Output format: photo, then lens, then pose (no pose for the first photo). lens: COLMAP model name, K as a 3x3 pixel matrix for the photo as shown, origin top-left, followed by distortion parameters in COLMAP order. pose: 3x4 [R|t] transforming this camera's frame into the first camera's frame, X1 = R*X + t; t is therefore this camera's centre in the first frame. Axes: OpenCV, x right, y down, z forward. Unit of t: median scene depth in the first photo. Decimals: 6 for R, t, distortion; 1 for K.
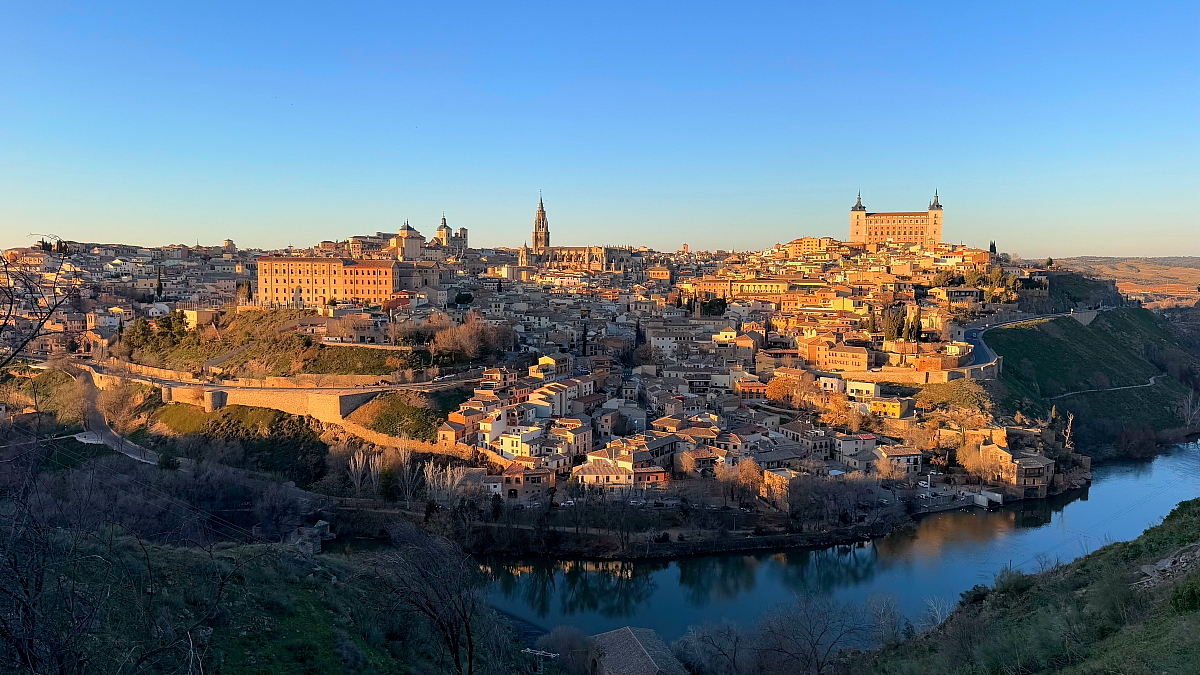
lens RADIAL K [[834.2, 0, 601.8], [0, 834.2, 337.9], [0, 0, 1]] dist [0.162977, -0.285107]
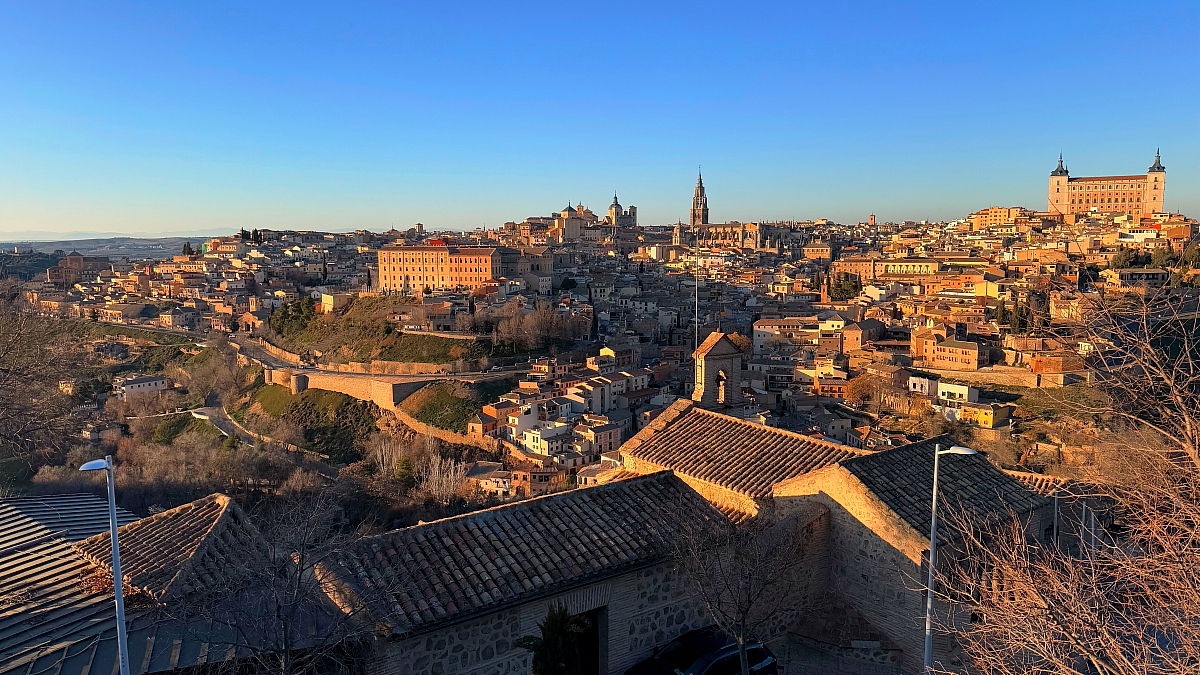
lens RADIAL K [[834.2, 0, 601.8], [0, 834.2, 337.9], [0, 0, 1]] dist [0.162977, -0.285107]
pose [[0.963665, 0.016749, -0.266588, 0.166062], [-0.007380, 0.999321, 0.036105, -0.021787], [0.267011, -0.032826, 0.963134, 0.047019]]
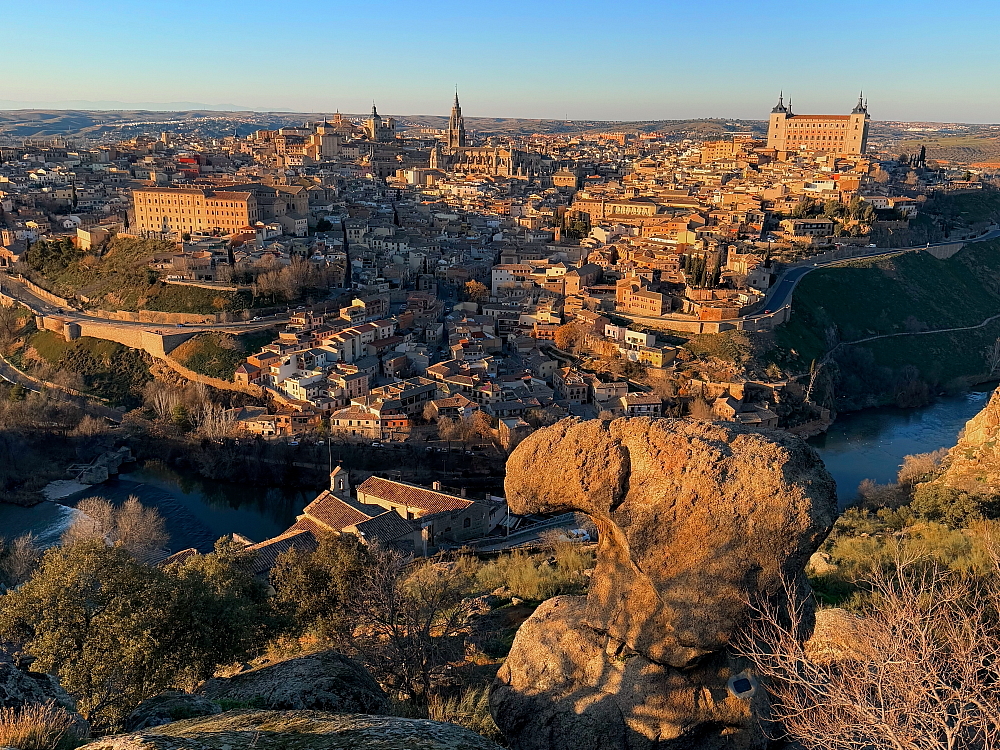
lens RADIAL K [[855.3, 0, 502.6], [0, 855.3, 377.0], [0, 0, 1]] dist [0.200438, -0.419708]
pose [[0.992380, 0.042579, -0.115623, 0.232706], [-0.018425, 0.979125, 0.202422, -0.099626], [0.121828, -0.198749, 0.972449, -0.108852]]
